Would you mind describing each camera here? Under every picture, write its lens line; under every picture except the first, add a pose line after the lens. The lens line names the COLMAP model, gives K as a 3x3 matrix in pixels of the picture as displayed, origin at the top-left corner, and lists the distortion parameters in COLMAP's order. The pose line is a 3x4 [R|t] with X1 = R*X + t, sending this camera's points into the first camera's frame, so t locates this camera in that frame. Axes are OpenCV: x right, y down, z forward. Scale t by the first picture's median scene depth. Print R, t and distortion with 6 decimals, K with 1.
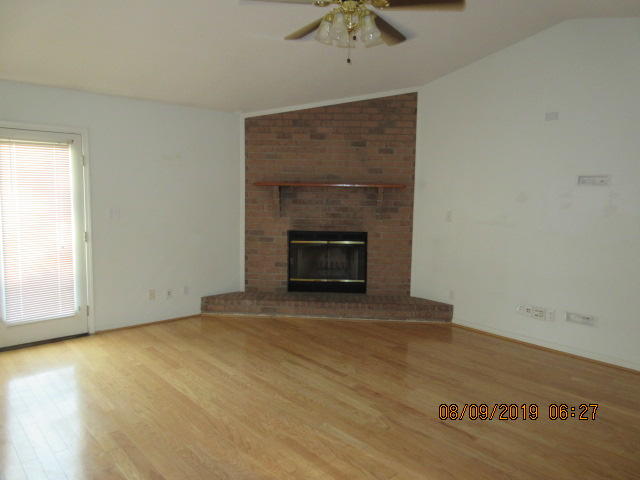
lens RADIAL K [[480.1, 0, 319.9], [0, 480.1, 241.3], [0, 0, 1]] dist [0.003208, 0.004119]
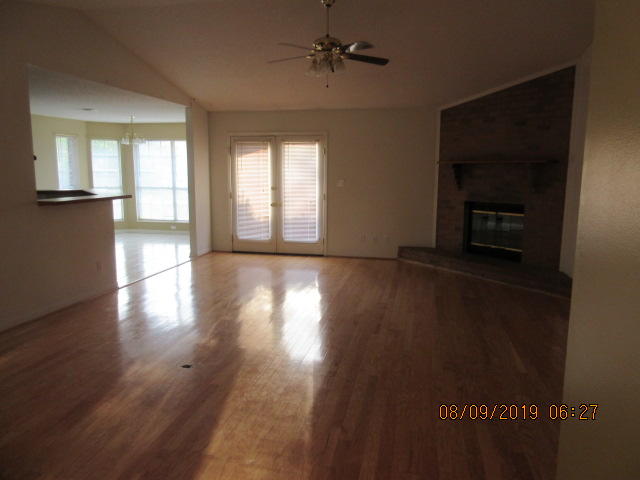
lens RADIAL K [[480.1, 0, 320.2], [0, 480.1, 238.9], [0, 0, 1]] dist [0.003208, 0.004119]
pose [[0.594824, 0.100945, -0.797492, 0.702204], [-0.080904, 0.994564, 0.065546, 0.022644], [0.799774, 0.025532, 0.599758, -0.006283]]
